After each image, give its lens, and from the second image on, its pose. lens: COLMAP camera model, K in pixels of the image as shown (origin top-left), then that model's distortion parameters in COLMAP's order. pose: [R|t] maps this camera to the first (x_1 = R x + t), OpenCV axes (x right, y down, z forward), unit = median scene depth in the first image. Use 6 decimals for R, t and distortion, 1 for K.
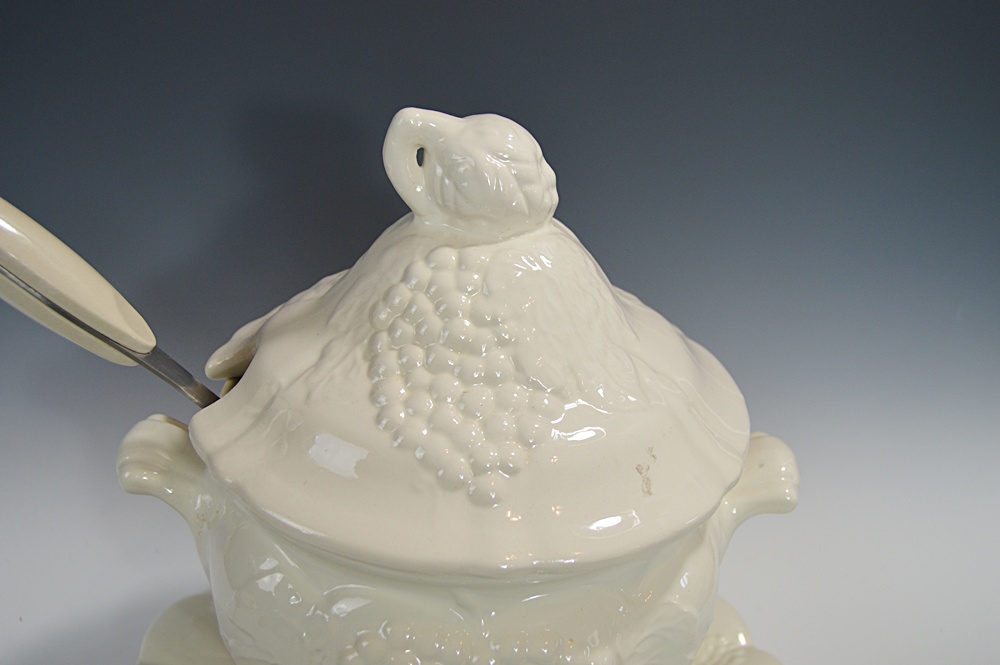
lens RADIAL K [[1256.1, 0, 500.0], [0, 1256.1, 332.5], [0, 0, 1]] dist [-0.017403, -0.007681]
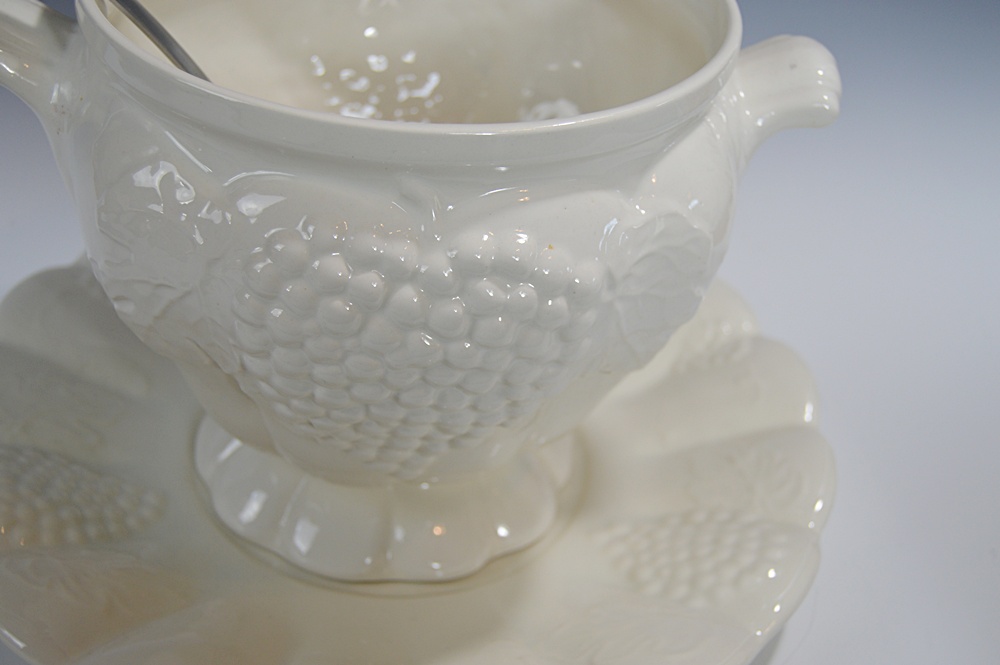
lens RADIAL K [[1441.4, 0, 500.0], [0, 1441.4, 332.5], [0, 0, 1]] dist [0.016376, -0.023769]
pose [[0.998867, 0.007920, 0.046927, -0.014233], [-0.014416, 0.990084, 0.139738, 0.168778], [-0.045355, -0.140256, 0.989076, 0.122134]]
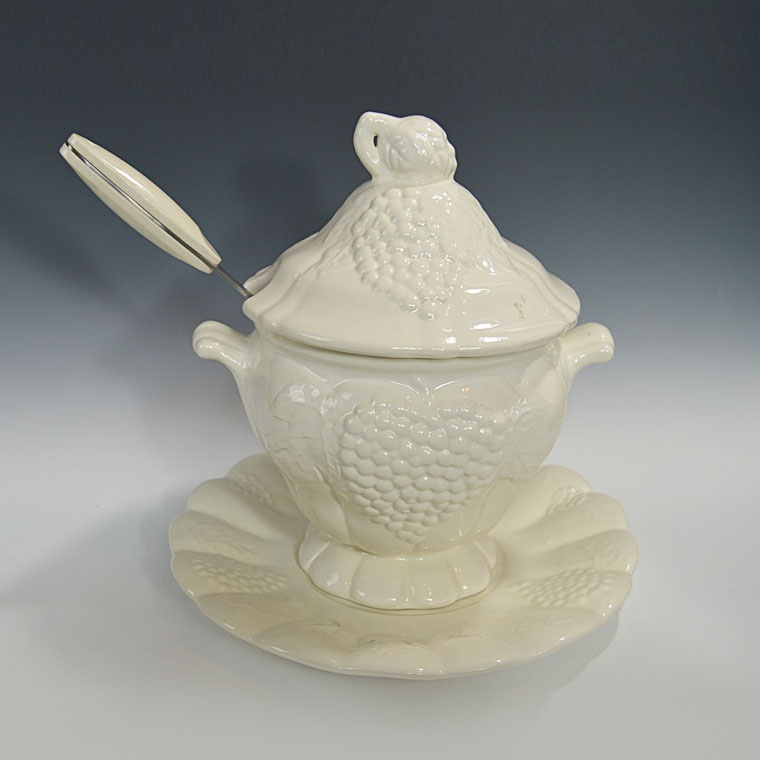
lens RADIAL K [[1116.5, 0, 331.2], [0, 1116.5, 379.6], [0, 0, 1]] dist [-0.007097, -0.026780]
pose [[0.998981, -0.042530, -0.015107, -0.117293], [0.040343, 0.991512, -0.123597, 0.375234], [0.020235, 0.122861, 0.992218, -0.479322]]
